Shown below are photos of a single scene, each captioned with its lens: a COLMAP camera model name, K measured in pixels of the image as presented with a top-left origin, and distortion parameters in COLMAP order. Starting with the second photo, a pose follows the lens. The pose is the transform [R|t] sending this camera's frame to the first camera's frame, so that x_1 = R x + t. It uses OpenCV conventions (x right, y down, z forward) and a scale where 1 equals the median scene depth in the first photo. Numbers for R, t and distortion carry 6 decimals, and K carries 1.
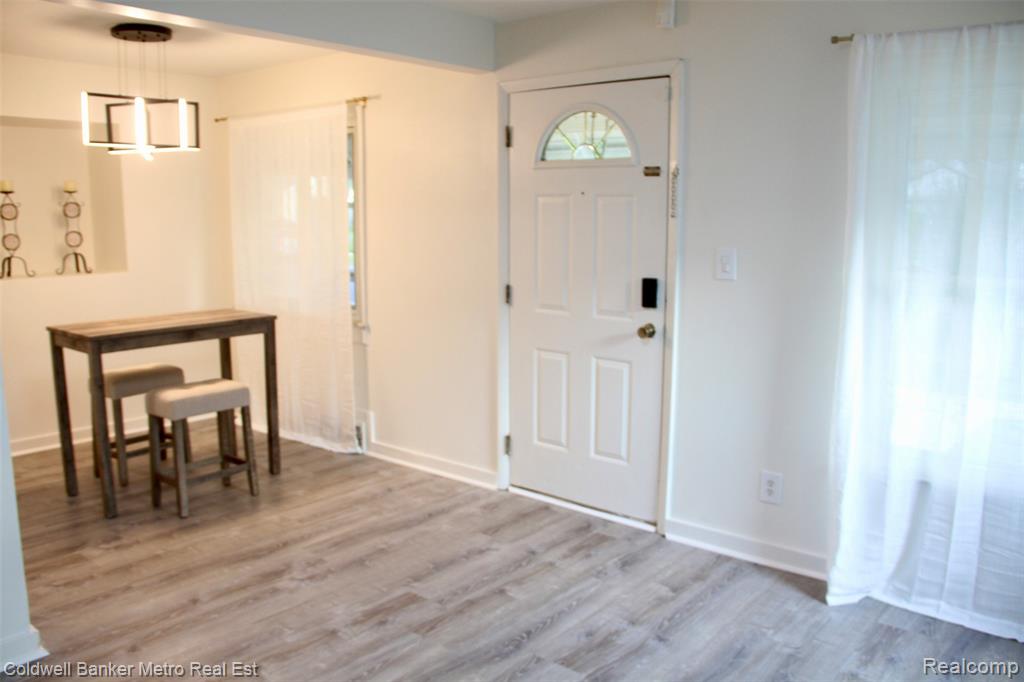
lens RADIAL K [[839.6, 0, 528.4], [0, 839.6, 343.4], [0, 0, 1]] dist [-0.185526, 0.137735]
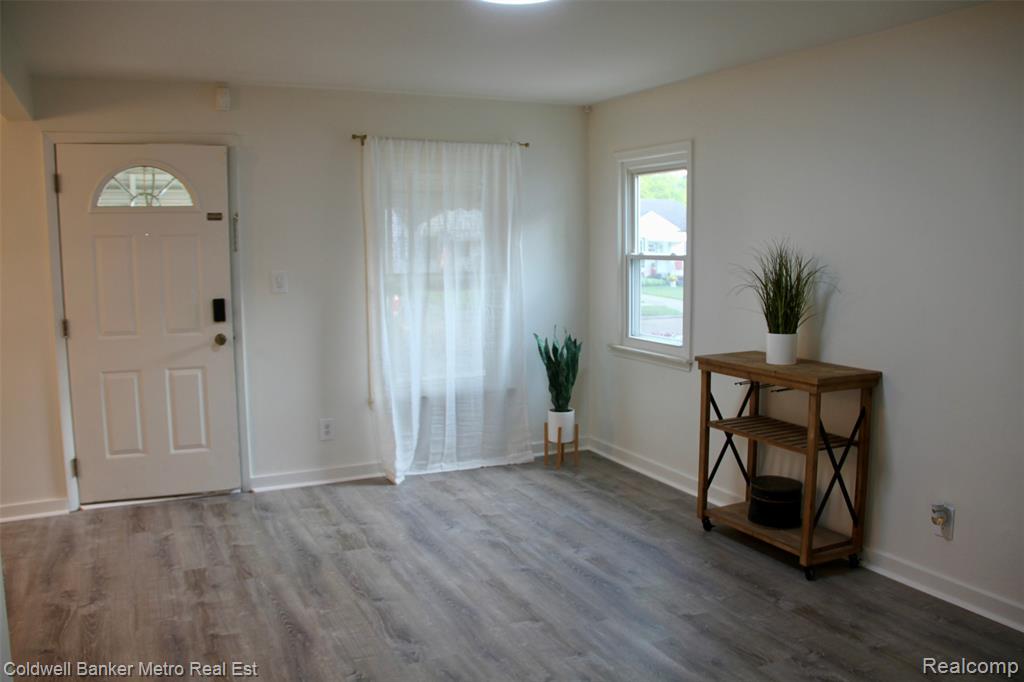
lens RADIAL K [[839.6, 0, 528.4], [0, 839.6, 343.4], [0, 0, 1]] dist [-0.185526, 0.137735]
pose [[0.404095, -0.118603, 0.906995, -0.841222], [0.150354, 0.986684, 0.062036, -0.014808], [-0.902275, 0.111302, 0.416547, 0.034600]]
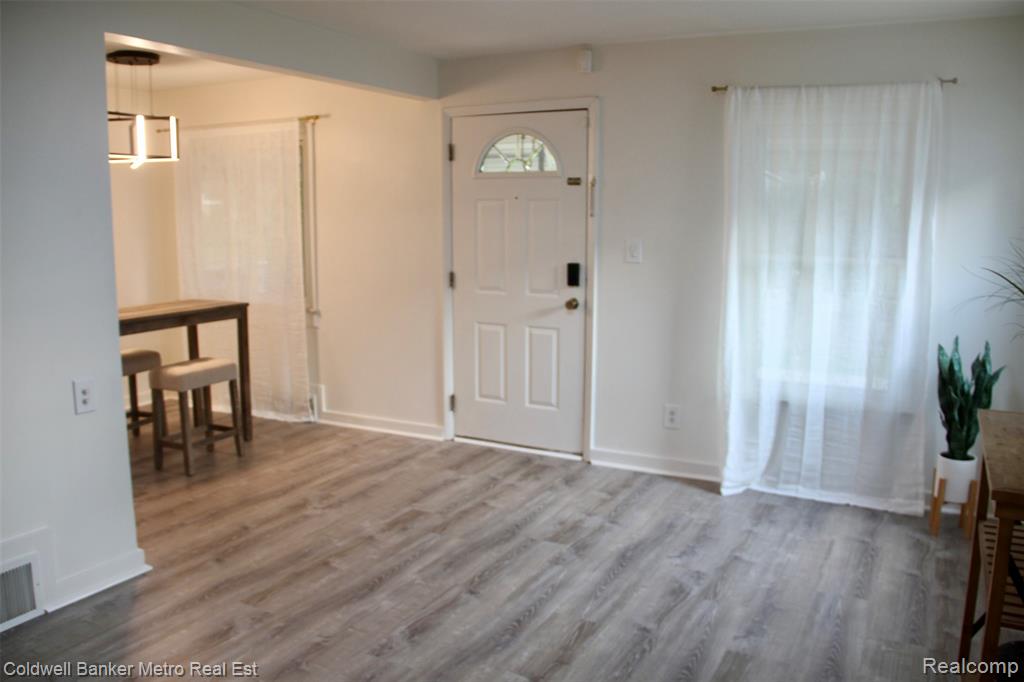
lens RADIAL K [[839.6, 0, 528.4], [0, 839.6, 343.4], [0, 0, 1]] dist [-0.185526, 0.137735]
pose [[0.976802, -0.034549, 0.211337, -0.206411], [0.034378, 0.999399, 0.004484, 0.038995], [-0.211365, 0.002885, 0.977403, -0.265782]]
